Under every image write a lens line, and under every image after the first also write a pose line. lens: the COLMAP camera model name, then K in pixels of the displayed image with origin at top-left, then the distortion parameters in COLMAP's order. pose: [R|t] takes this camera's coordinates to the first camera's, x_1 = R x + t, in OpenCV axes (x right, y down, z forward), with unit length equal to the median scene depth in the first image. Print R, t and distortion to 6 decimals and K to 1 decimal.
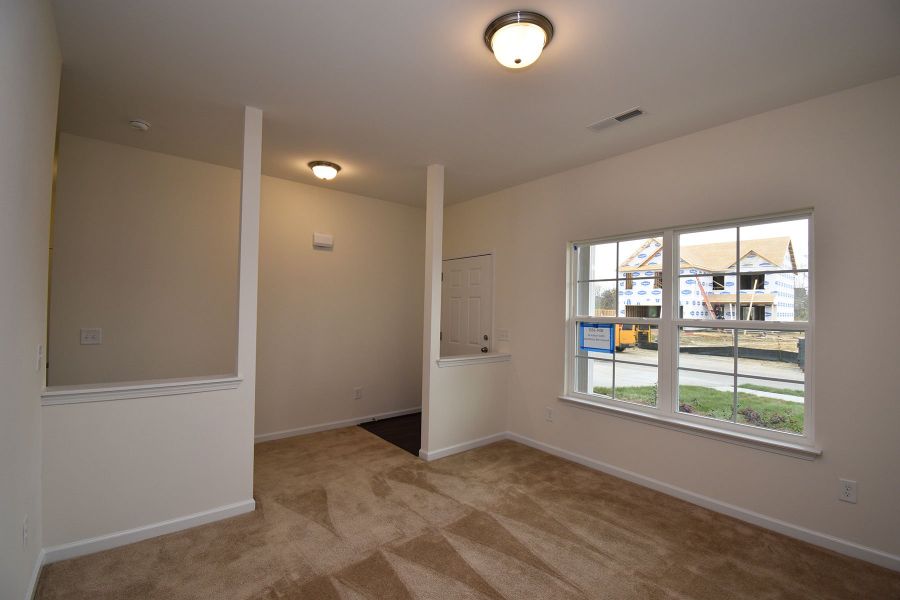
lens RADIAL K [[397.5, 0, 452.1], [0, 397.5, 301.1], [0, 0, 1]] dist [0.019250, -0.025220]
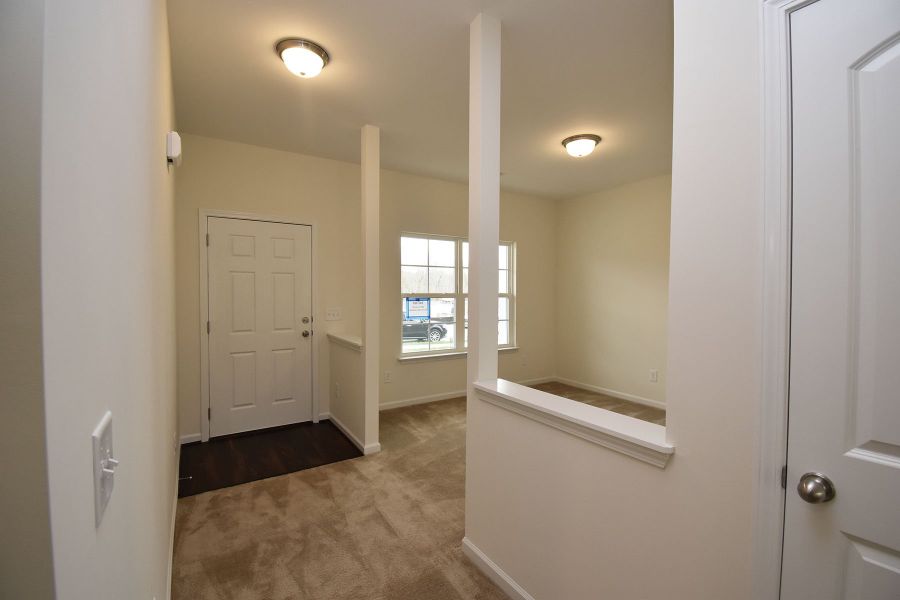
lens RADIAL K [[397.5, 0, 452.1], [0, 397.5, 301.1], [0, 0, 1]] dist [0.019250, -0.025220]
pose [[0.110329, -0.040713, 0.993061, -0.973829], [-0.020994, 0.998842, 0.043282, 0.006708], [-0.993673, -0.025624, 0.109346, 0.751237]]
